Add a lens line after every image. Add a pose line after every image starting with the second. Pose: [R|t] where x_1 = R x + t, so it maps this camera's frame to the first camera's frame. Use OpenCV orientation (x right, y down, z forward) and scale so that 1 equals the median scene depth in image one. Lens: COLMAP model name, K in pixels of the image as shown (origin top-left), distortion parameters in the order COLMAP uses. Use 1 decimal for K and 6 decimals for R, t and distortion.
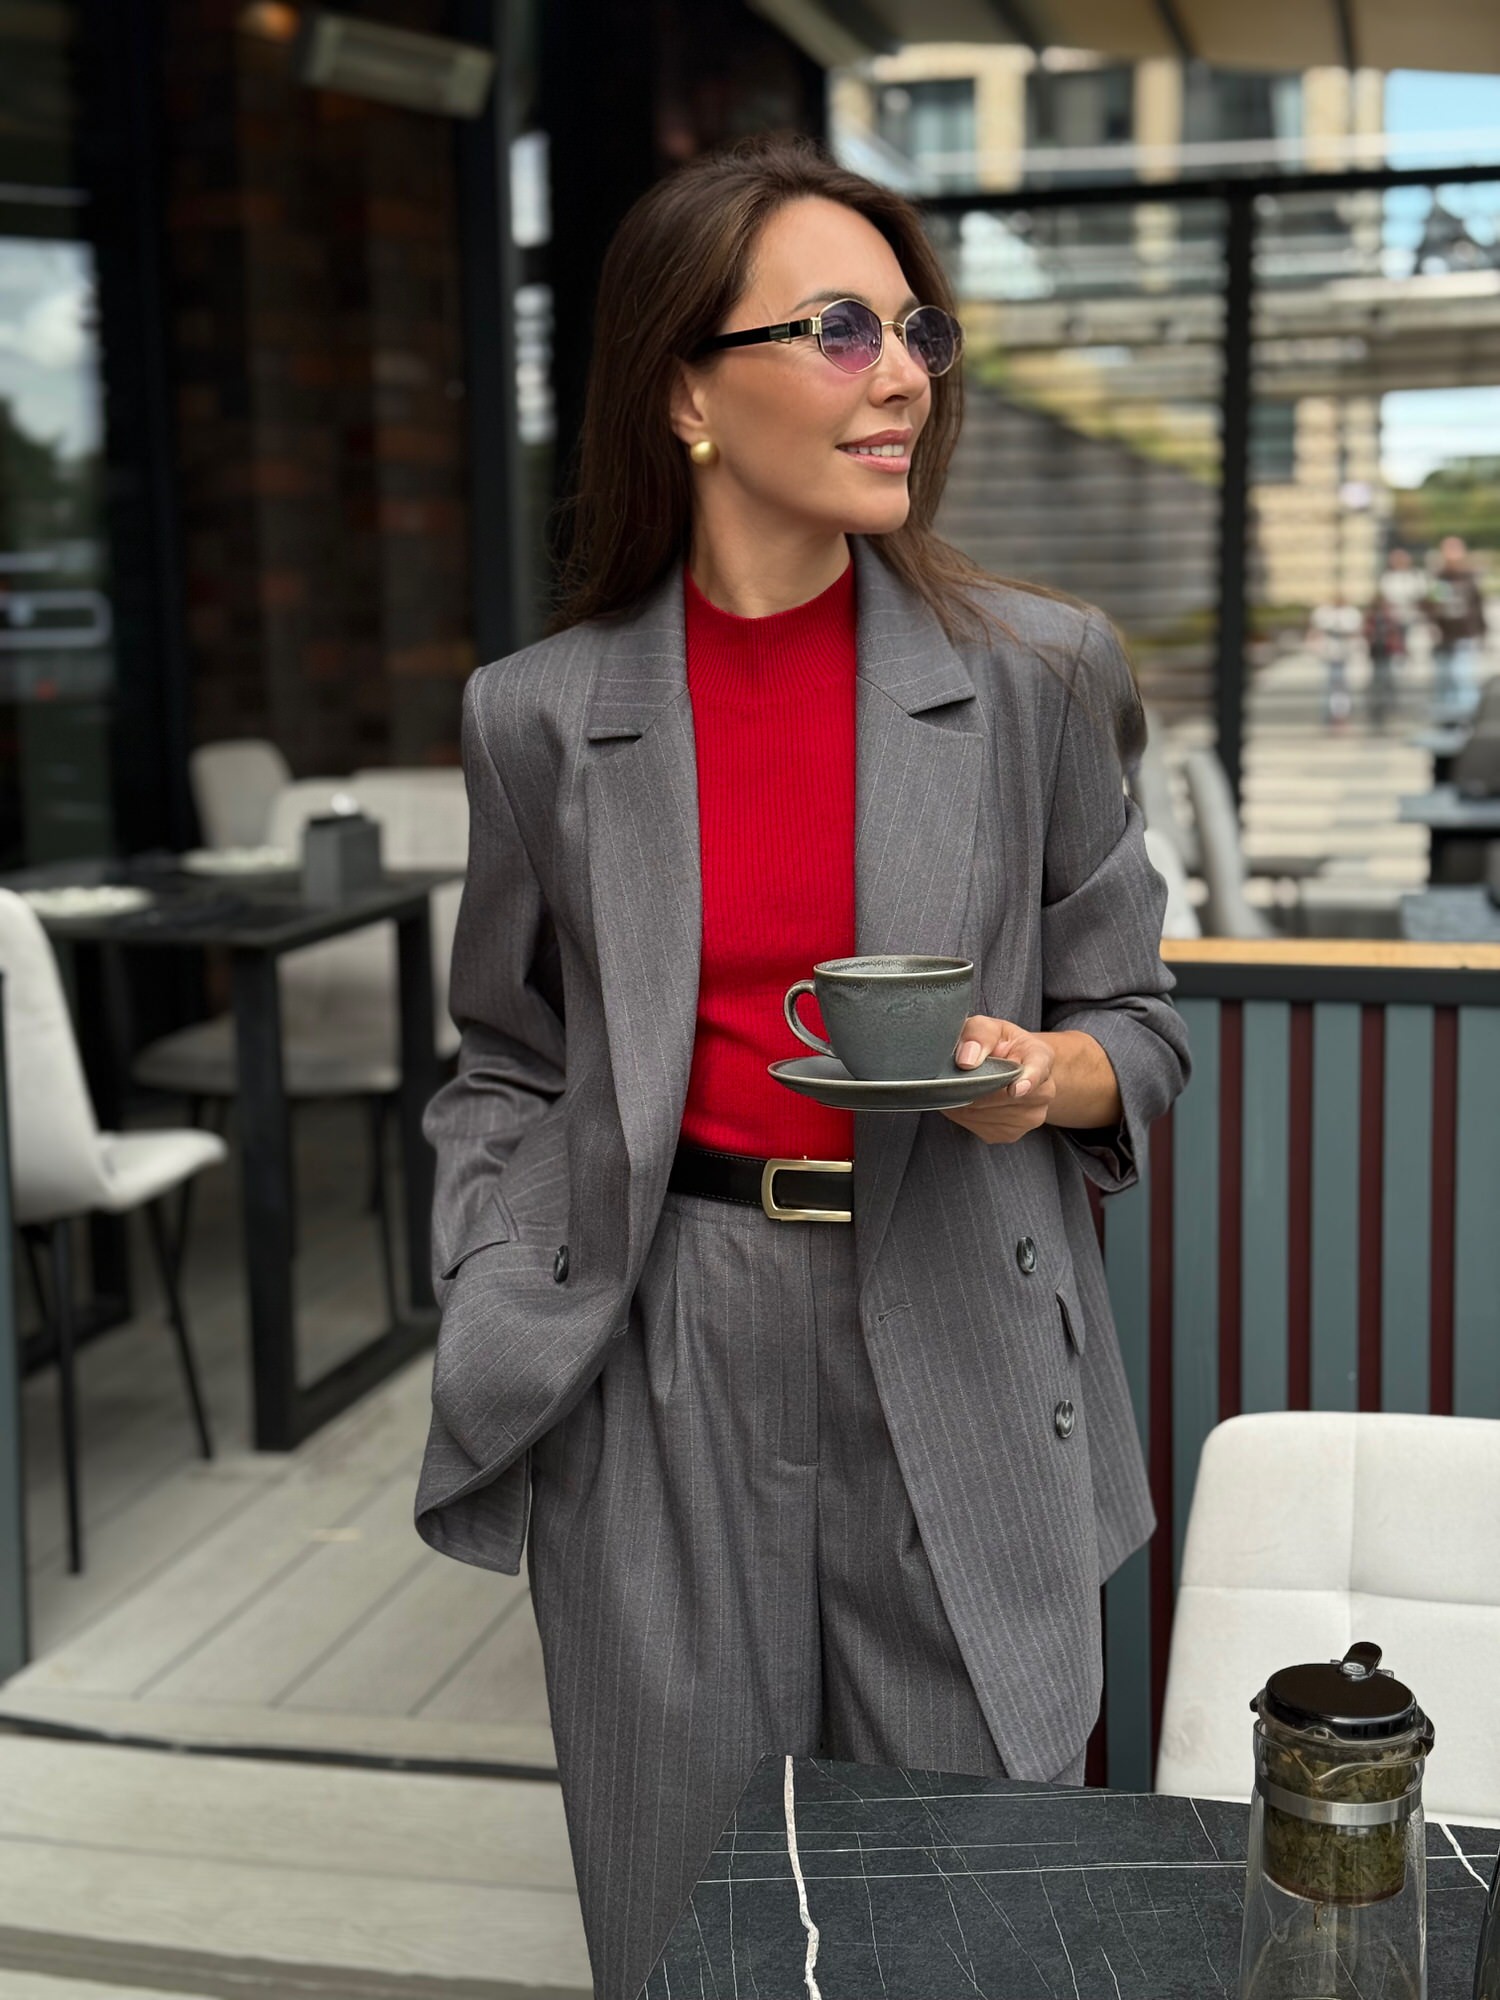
lens RADIAL K [[2841.2, 0, 750.3], [0, 2841.2, 997.5], [0, 0, 1]] dist [0.108248, 0.000000]
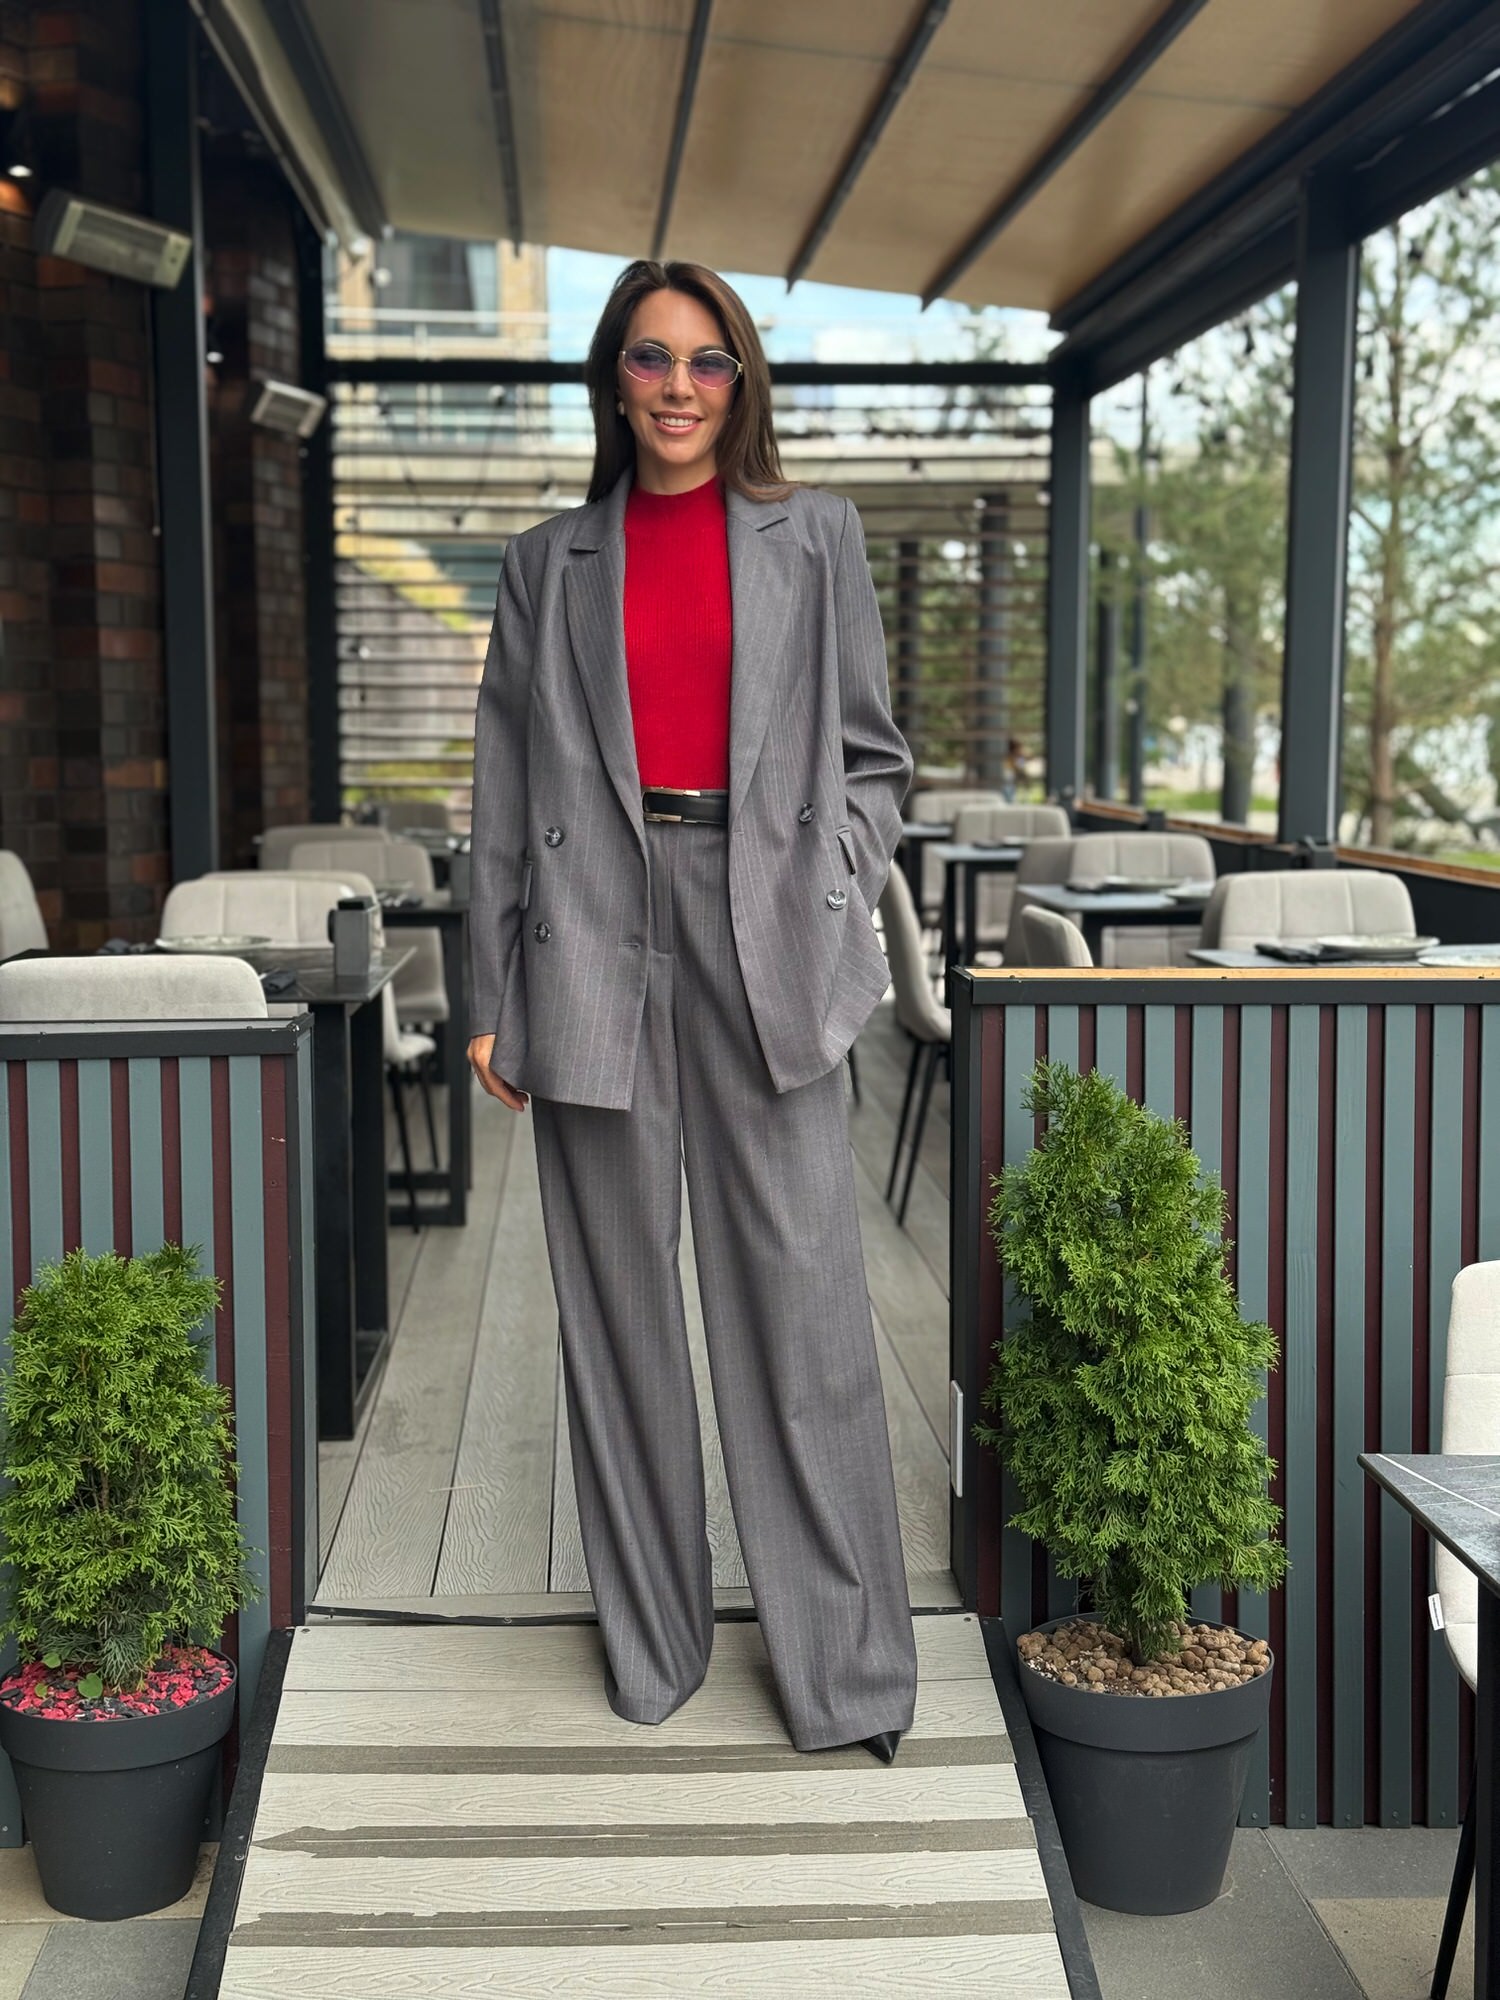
lens RADIAL K [[2841.2, 0, 748.5], [0, 2841.2, 1000.3], [0, 0, 1]] dist [0.108248, 0.000000]
pose [[0.950248, -0.017304, 0.311014, -0.238398], [0.031204, 0.998721, -0.039771, 0.020409], [-0.309928, 0.047498, 0.949573, -0.116614]]
